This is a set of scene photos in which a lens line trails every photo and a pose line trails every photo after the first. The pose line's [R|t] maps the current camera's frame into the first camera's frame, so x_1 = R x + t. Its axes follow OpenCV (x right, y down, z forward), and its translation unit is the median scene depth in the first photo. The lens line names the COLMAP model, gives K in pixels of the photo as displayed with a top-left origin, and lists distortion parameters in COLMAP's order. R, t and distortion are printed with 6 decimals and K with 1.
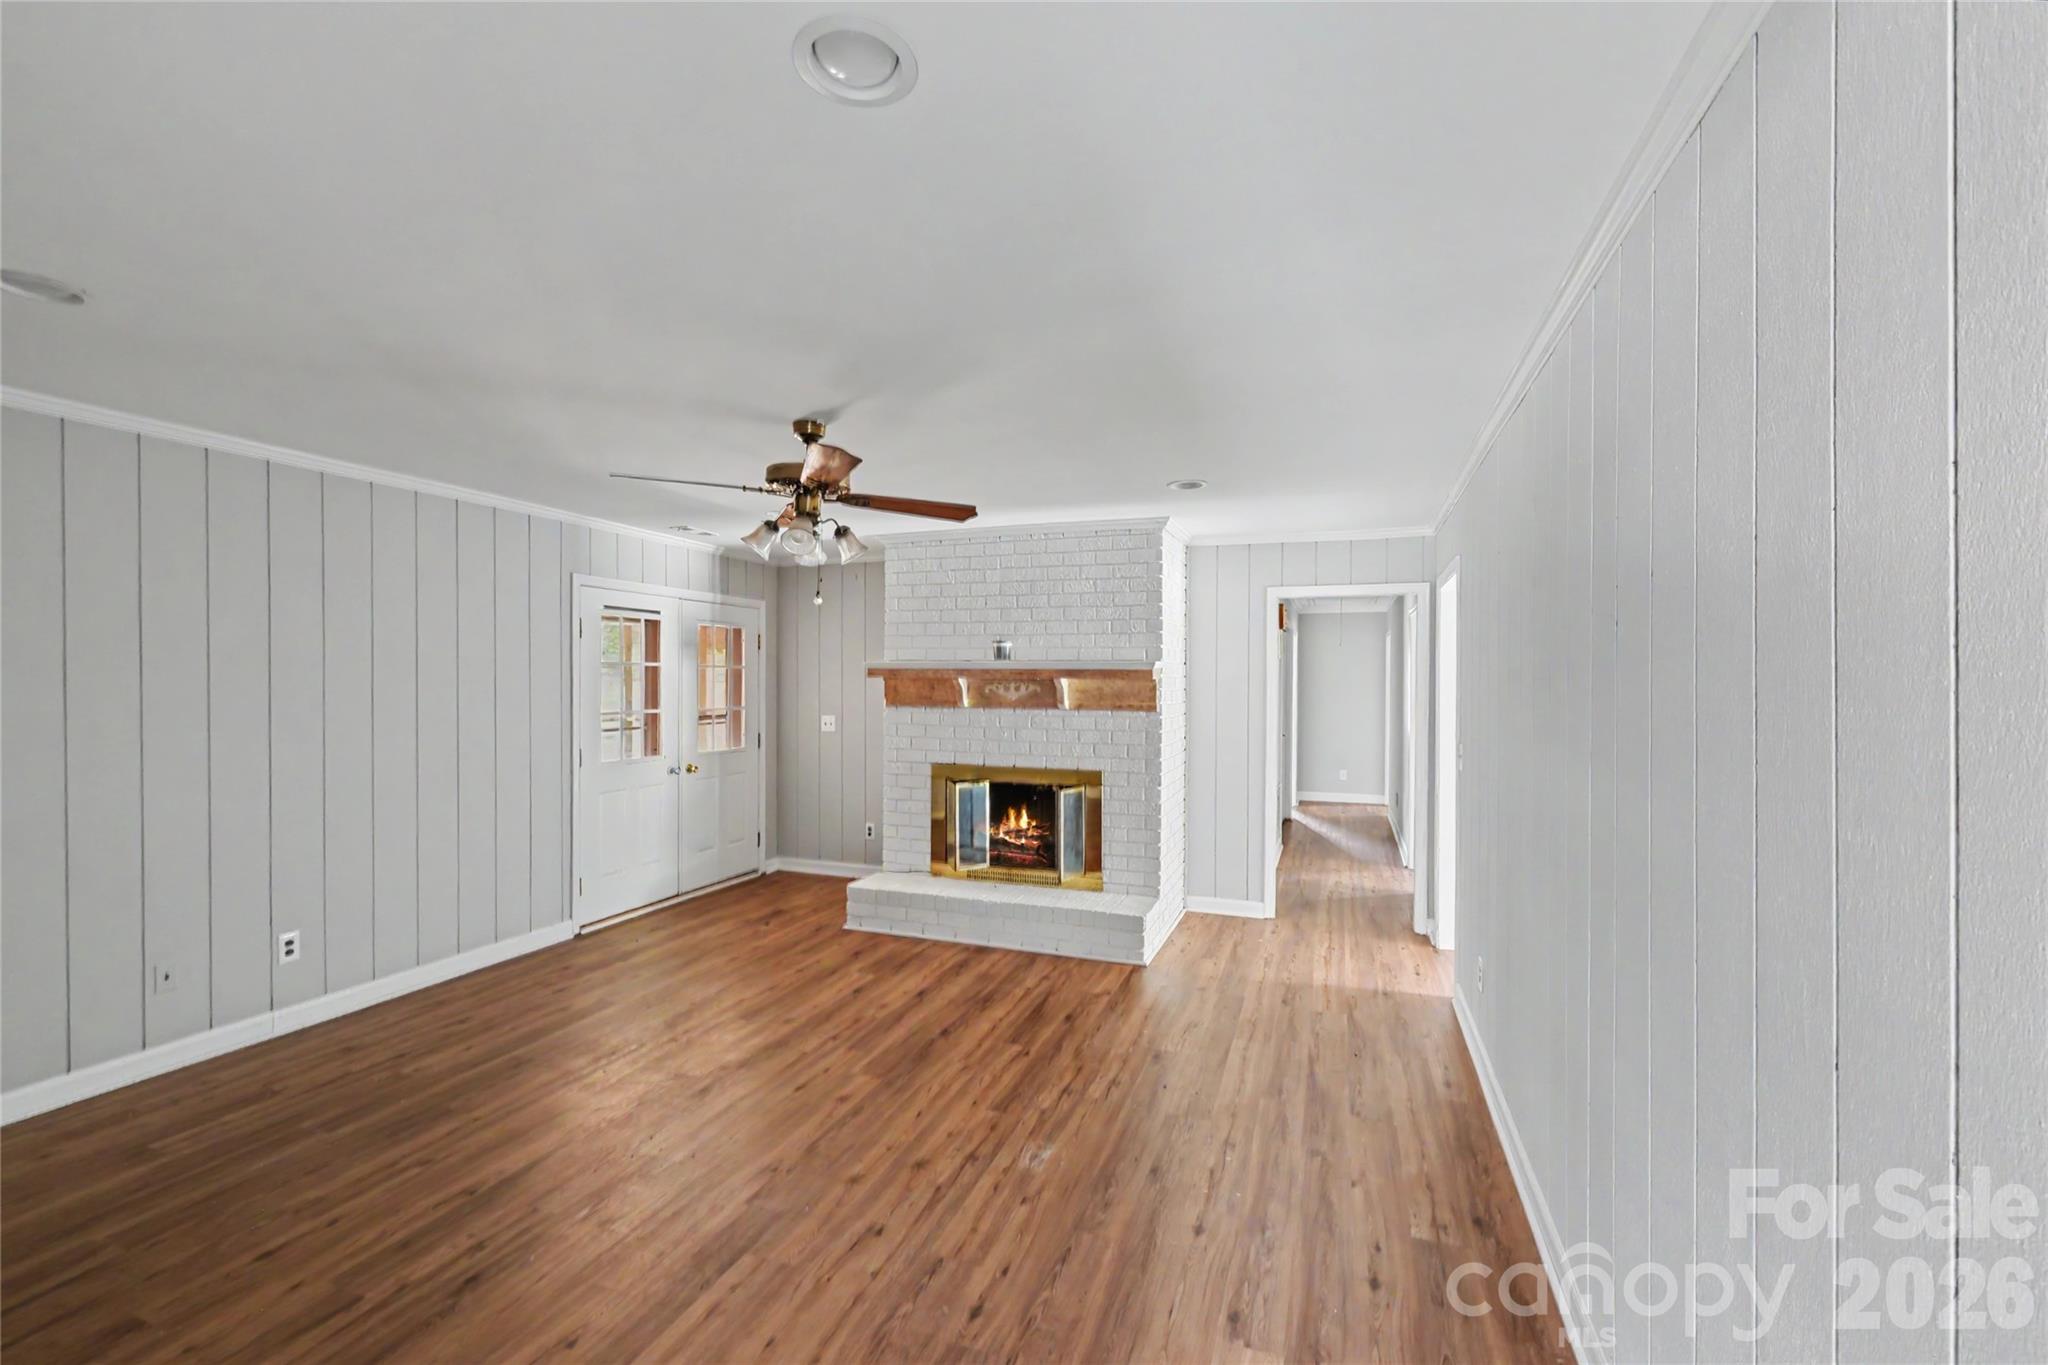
lens RADIAL K [[838.5, 0, 1017.9], [0, 838.5, 680.7], [0, 0, 1]] dist [0.000899, -0.000670]
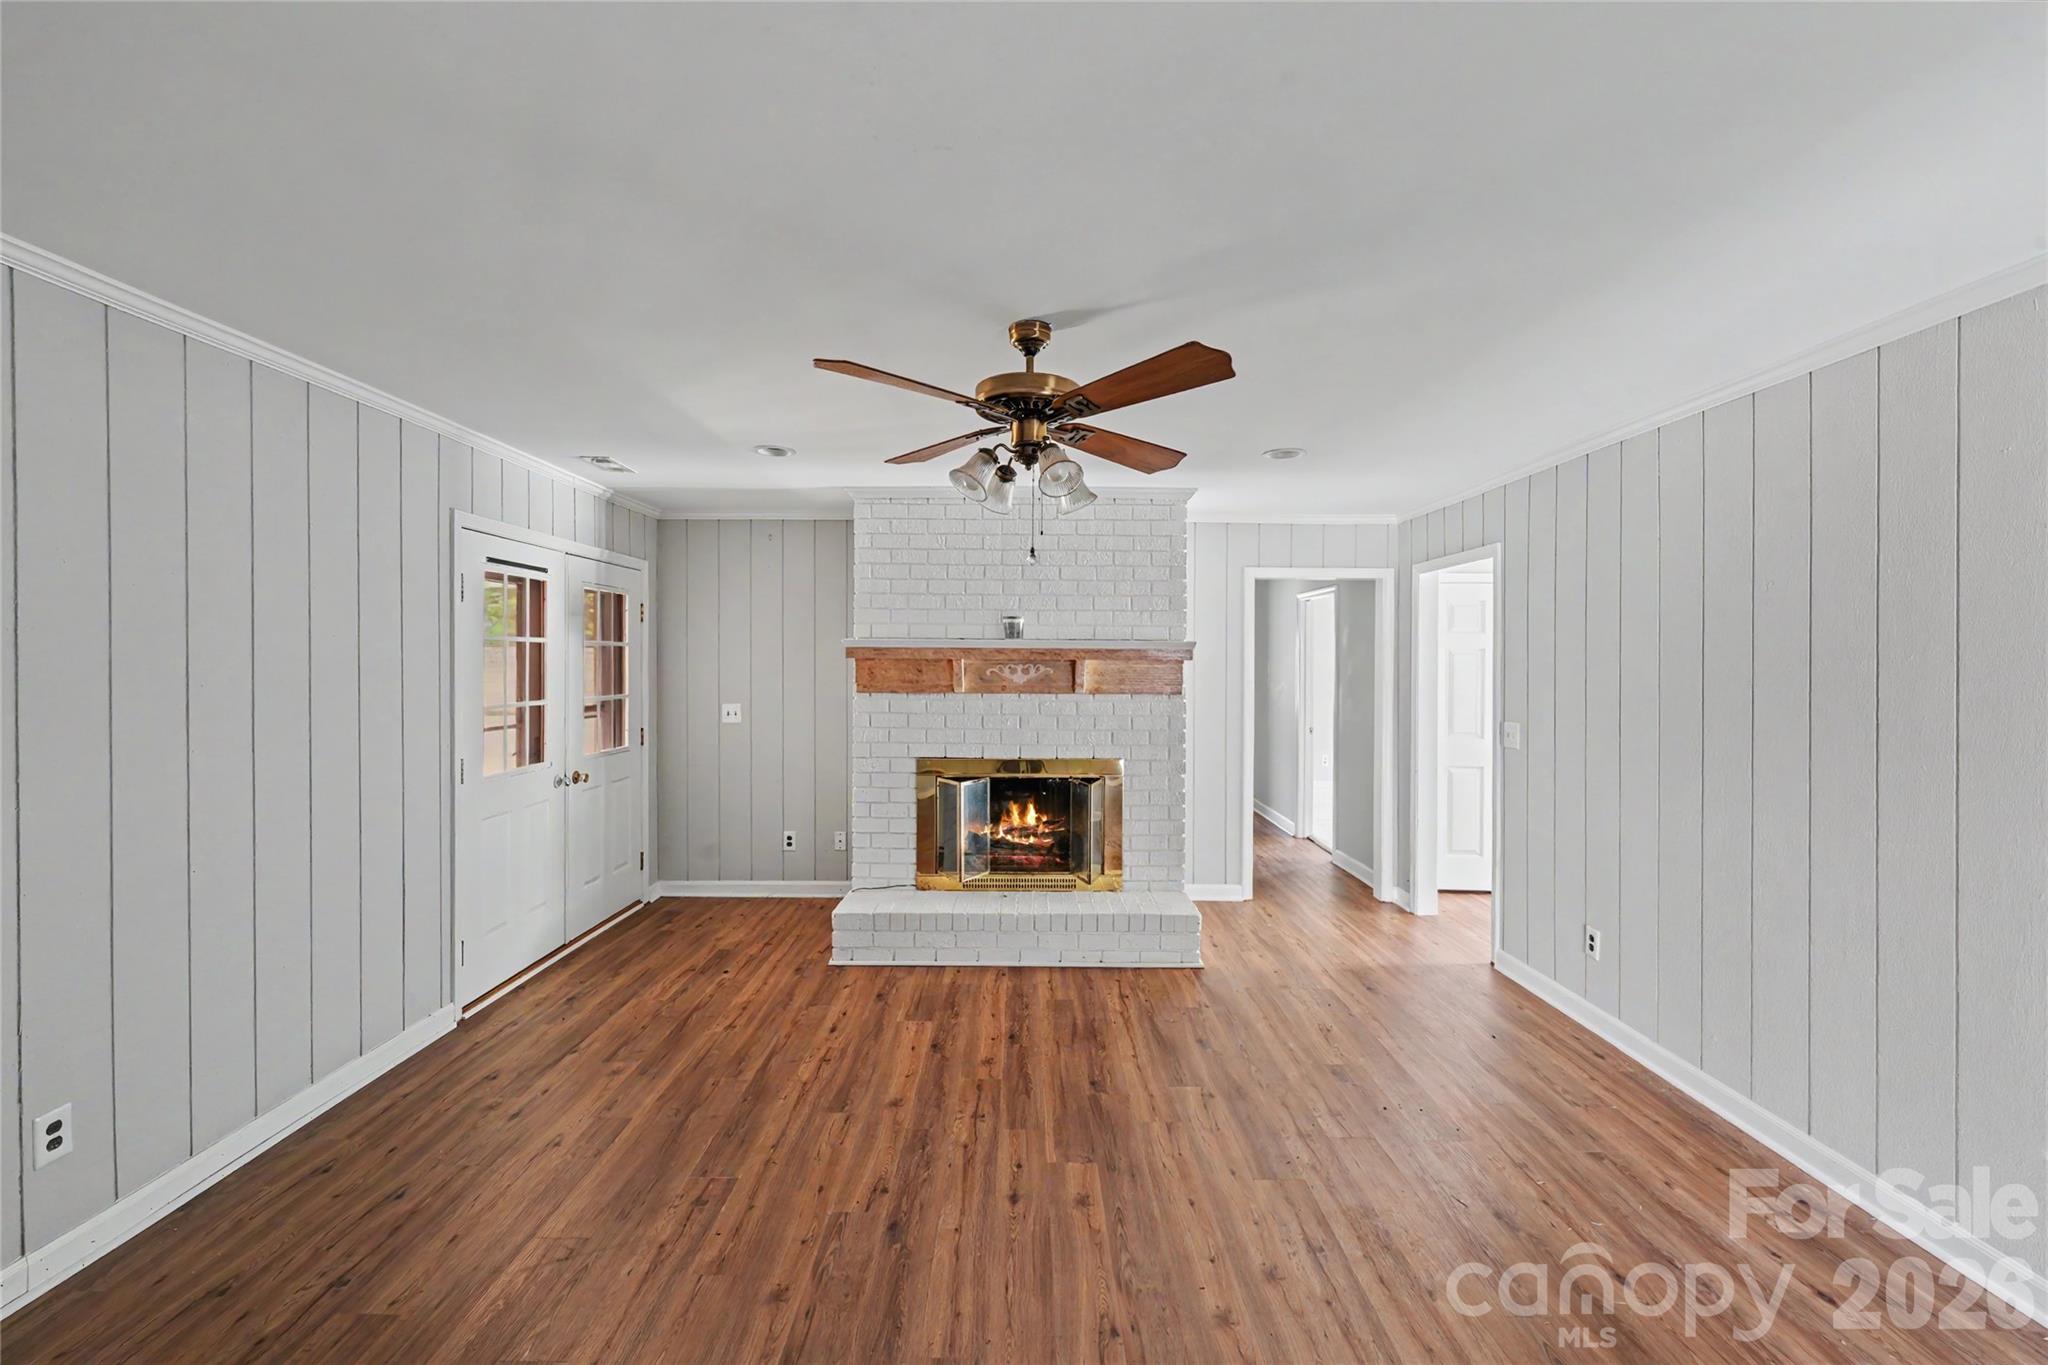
lens RADIAL K [[831.2, 0, 1005.5], [0, 831.2, 668.5], [0, 0, 1]] dist [0.001144, -0.000670]
pose [[0.941329, -0.004146, 0.337464, -0.320465], [0.000298, 0.999934, 0.011454, -0.003185], [-0.337489, -0.010681, 0.941269, 0.181599]]
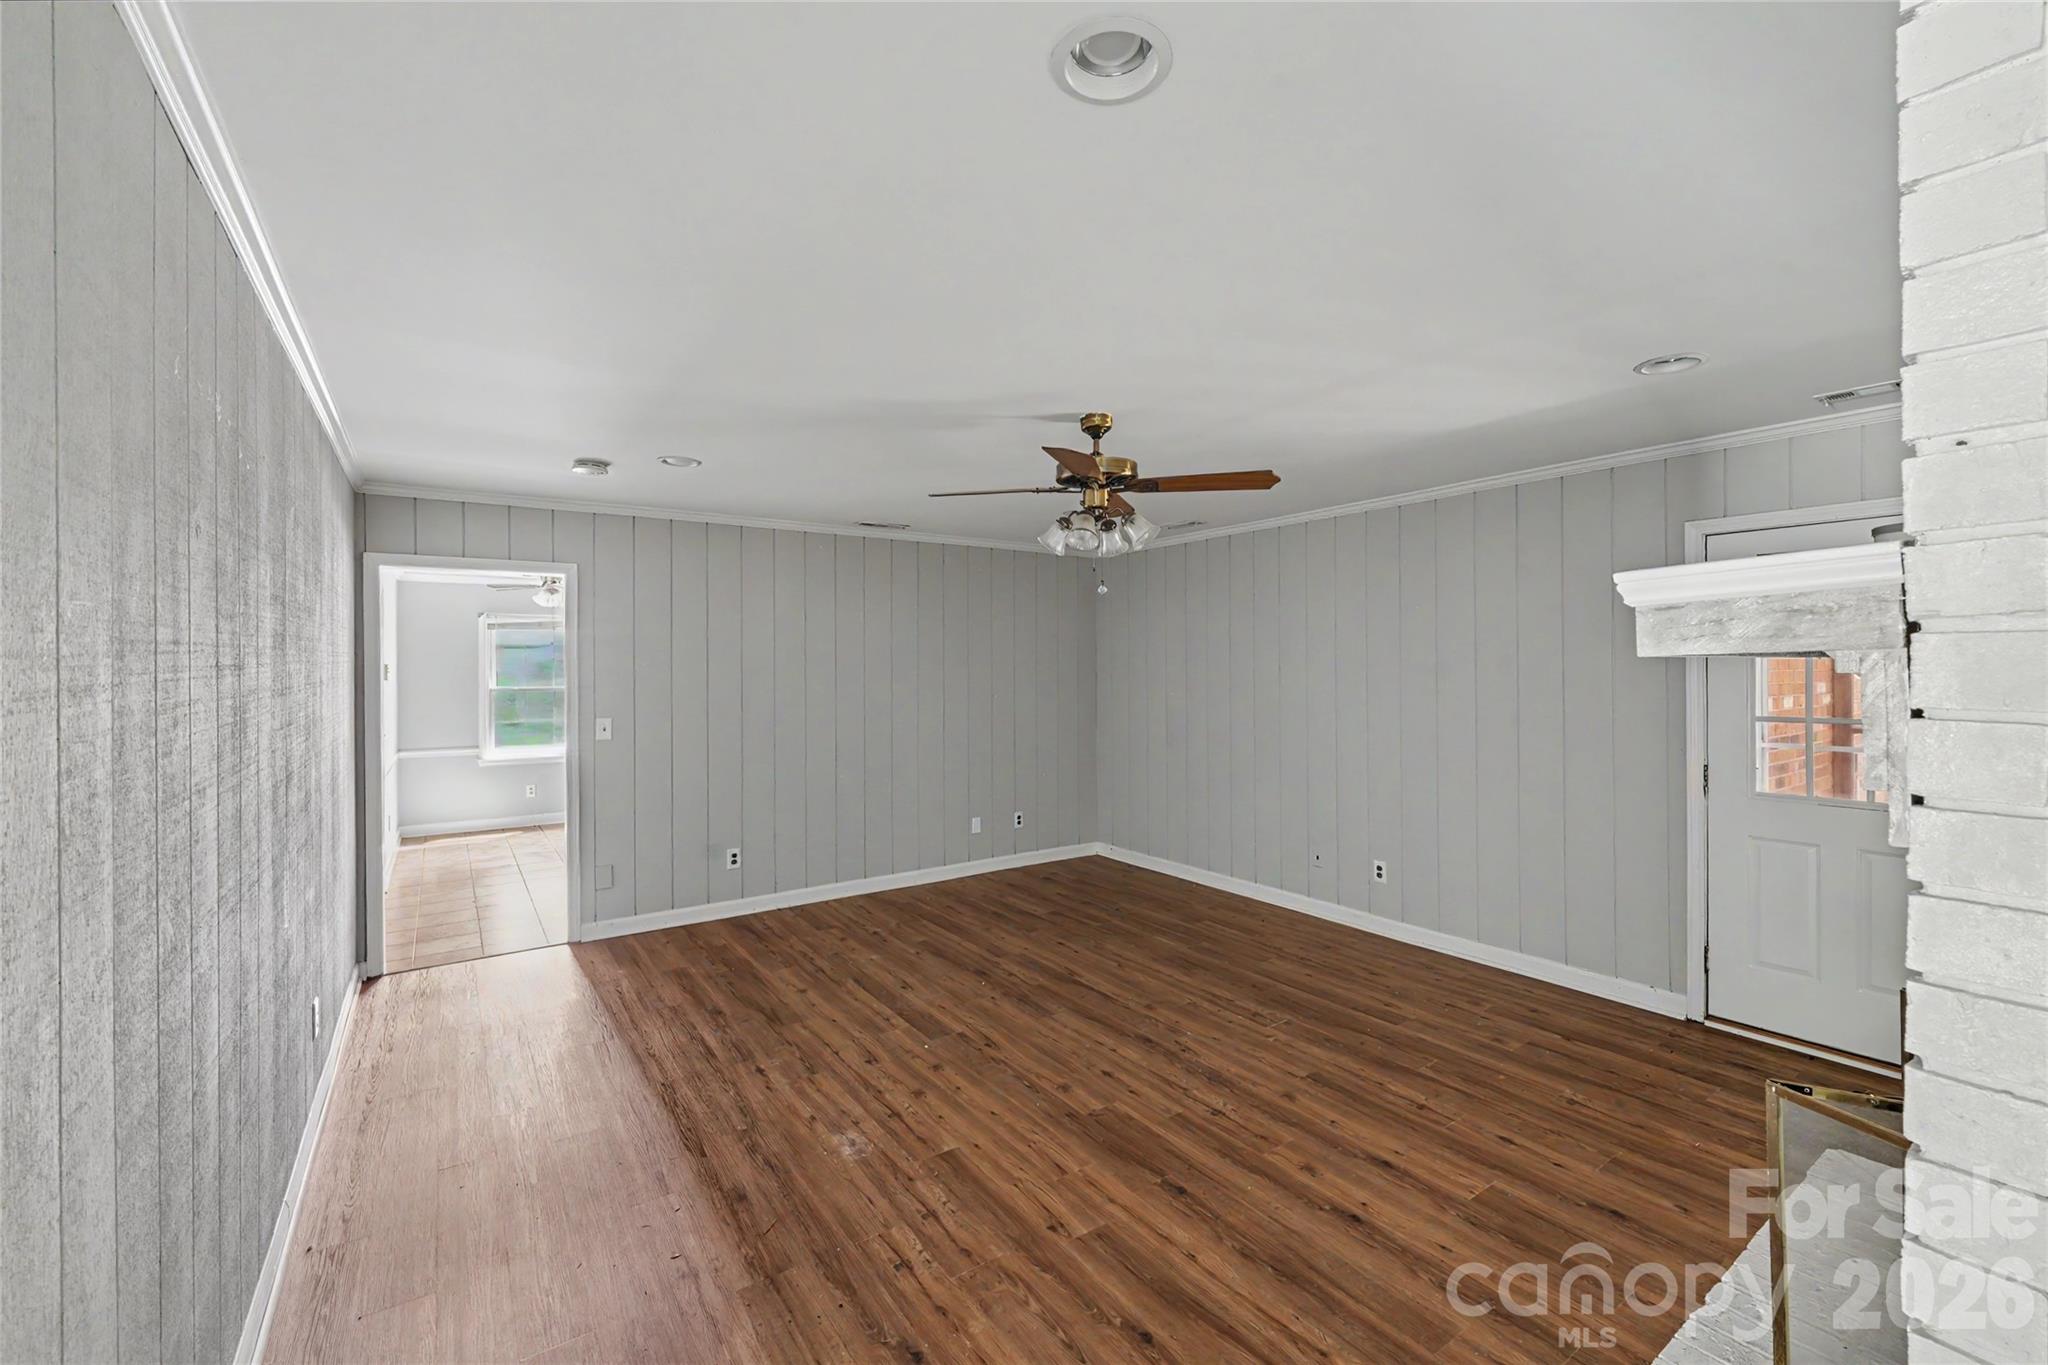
lens RADIAL K [[831.2, 0, 1005.5], [0, 831.2, 668.5], [0, 0, 1]] dist [0.001144, -0.000670]
pose [[-0.576760, -0.003532, -0.816906, 0.381826], [0.002888, 0.999976, -0.006363, 0.005358], [0.816908, -0.006029, -0.576736, 0.907457]]
